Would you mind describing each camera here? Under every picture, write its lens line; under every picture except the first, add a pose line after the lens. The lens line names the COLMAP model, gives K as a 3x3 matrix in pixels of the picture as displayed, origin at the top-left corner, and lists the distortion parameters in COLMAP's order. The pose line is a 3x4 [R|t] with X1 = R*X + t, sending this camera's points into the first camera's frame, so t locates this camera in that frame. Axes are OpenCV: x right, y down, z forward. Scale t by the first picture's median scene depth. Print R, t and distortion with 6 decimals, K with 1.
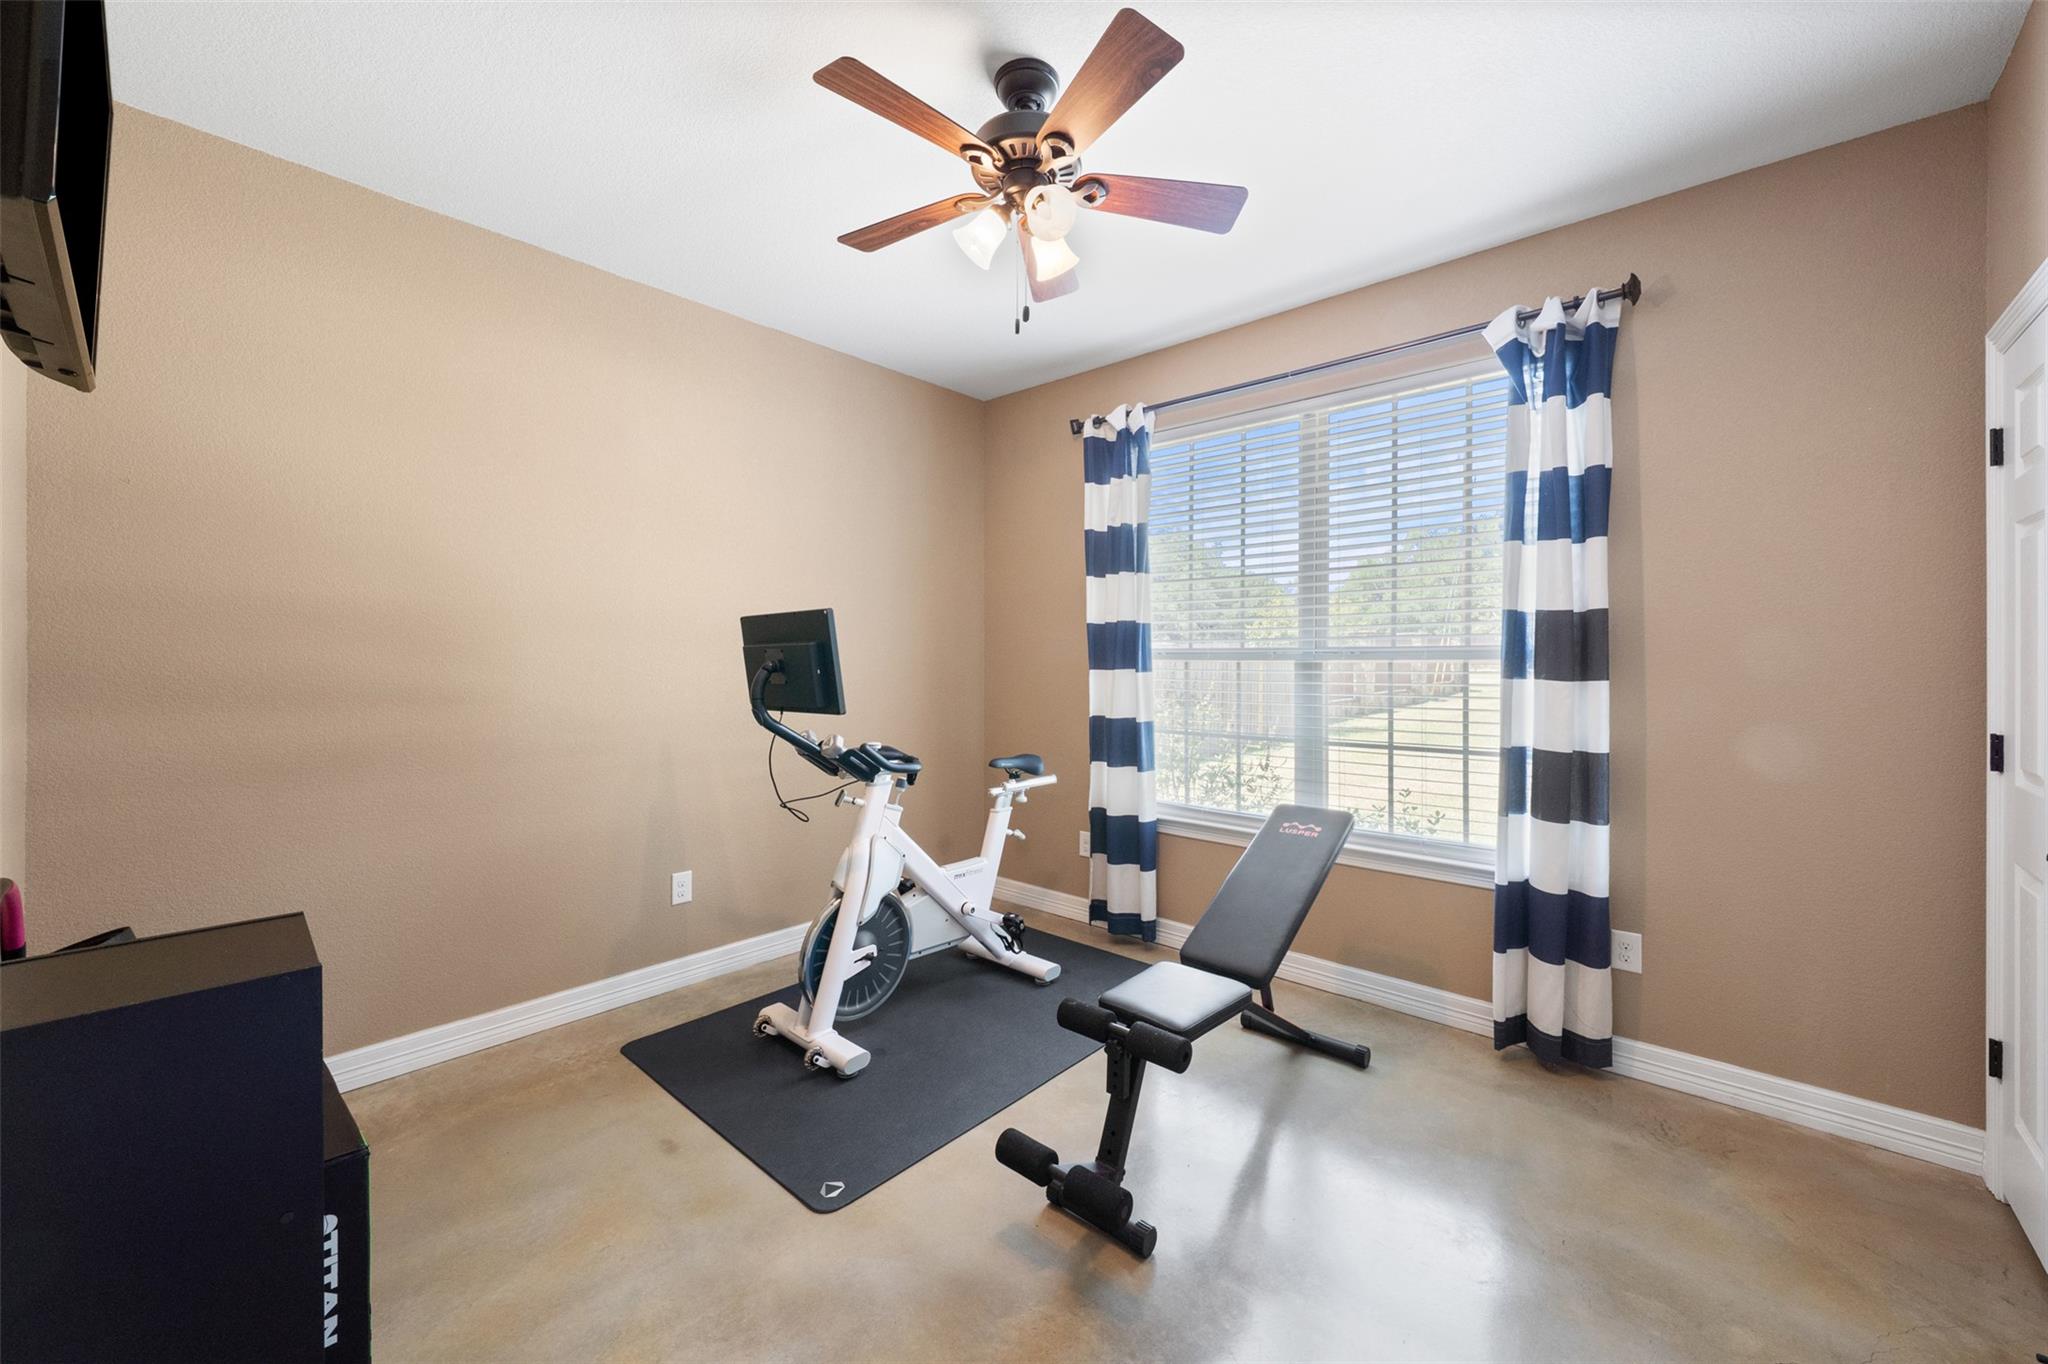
lens RADIAL K [[829.2, 0, 1021.4], [0, 829.2, 660.1], [0, 0, 1]] dist [-0.002613, 0.000250]
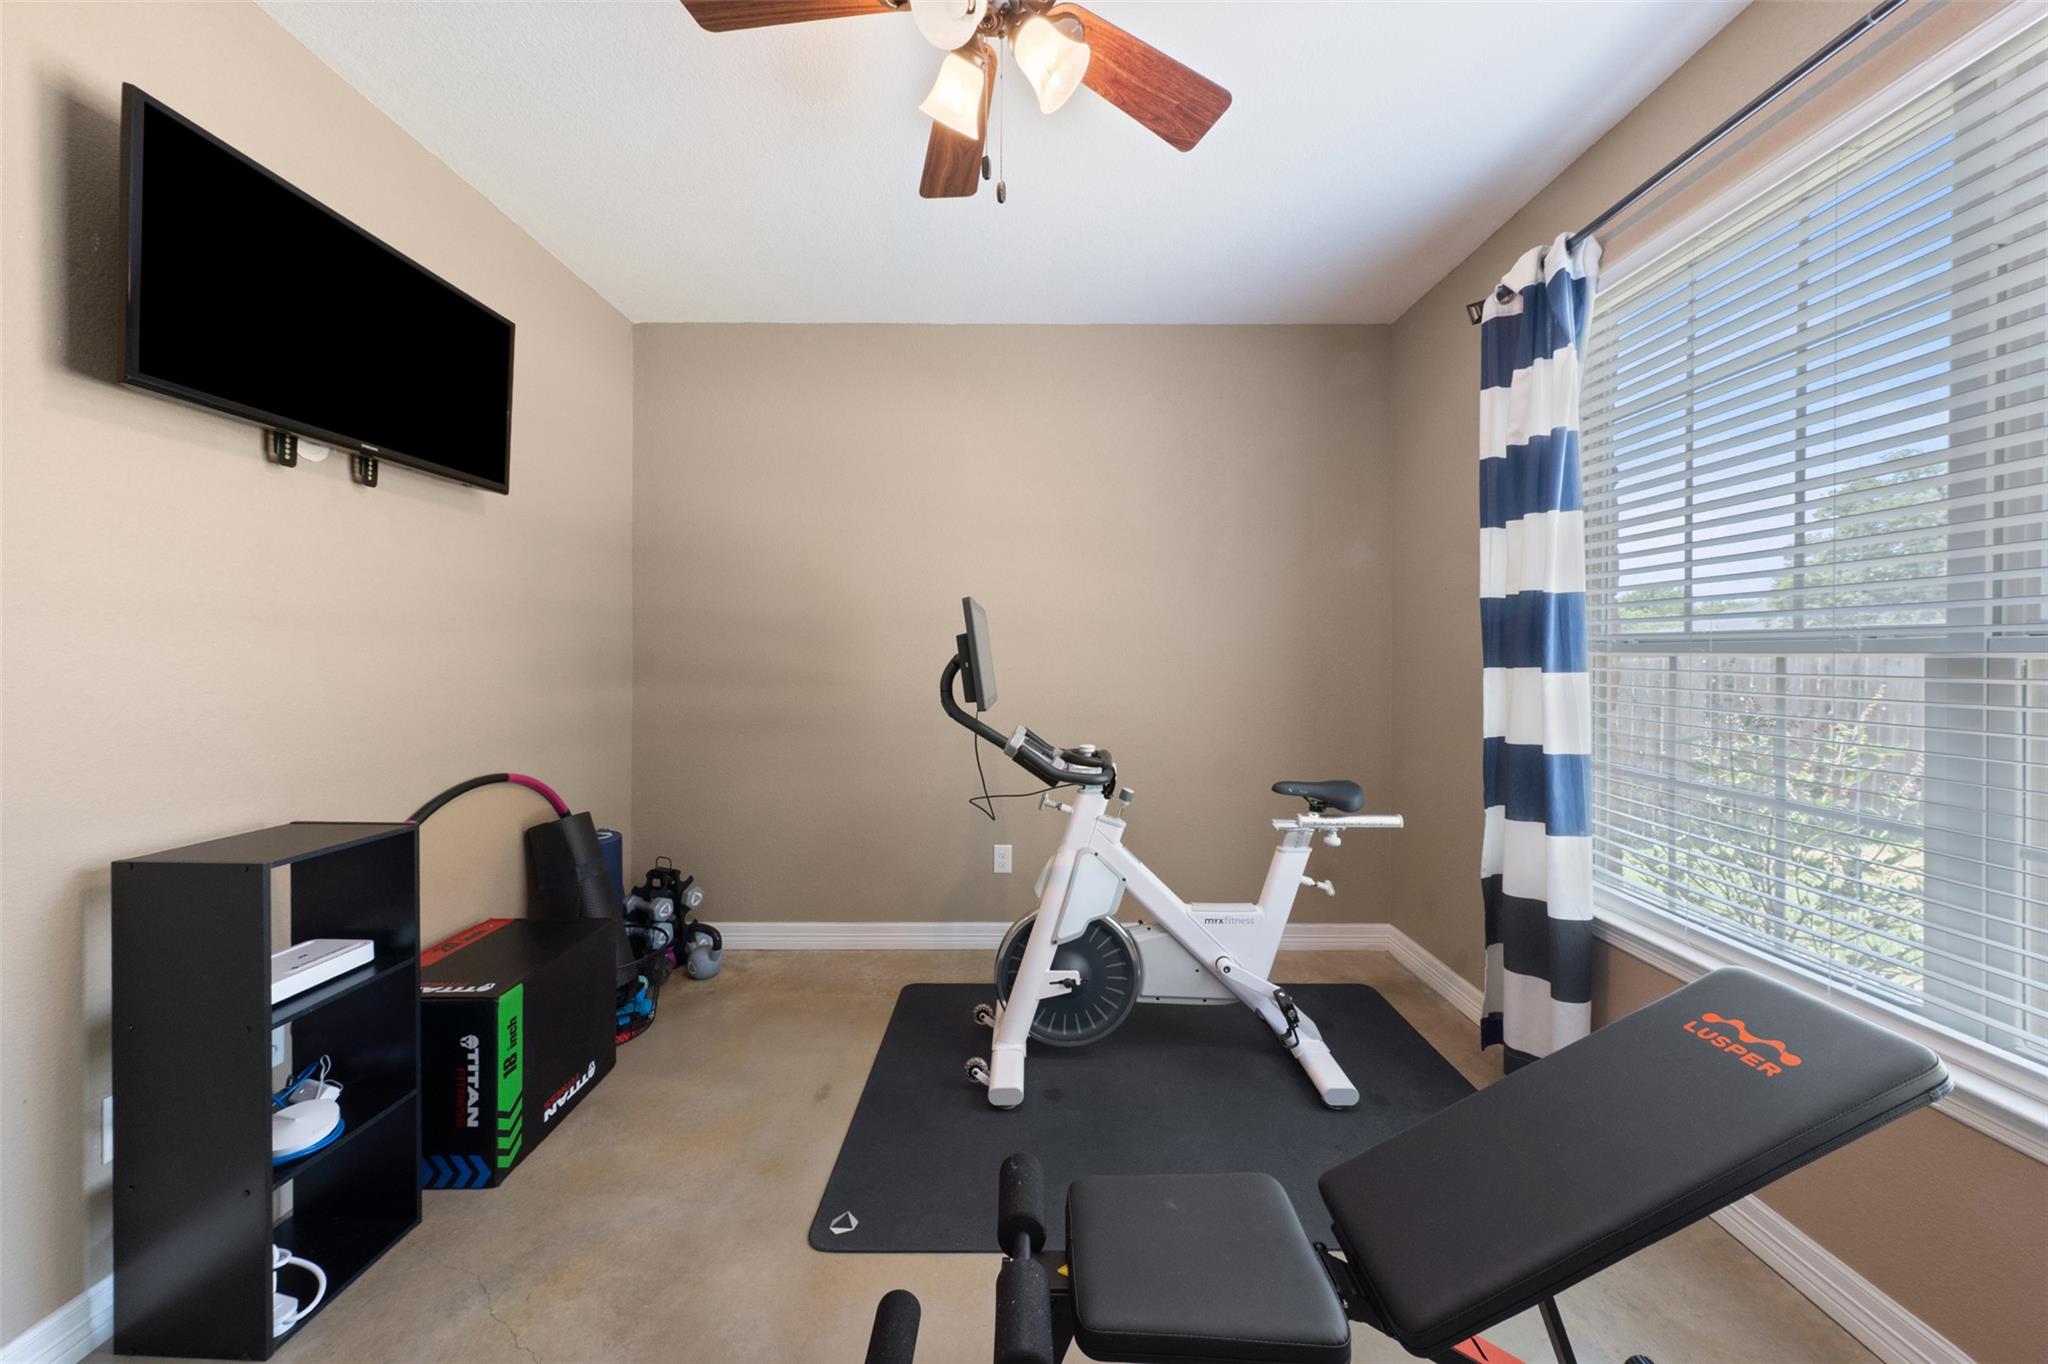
lens RADIAL K [[704.3, 0, 1025.4], [0, 704.3, 655.9], [0, 0, 1]] dist [-0.000899, -0.000033]
pose [[0.654752, 0.003241, -0.755836, 0.317580], [-0.002228, 0.999995, 0.002358, 0.001882], [0.755840, 0.000140, 0.654756, 0.409154]]
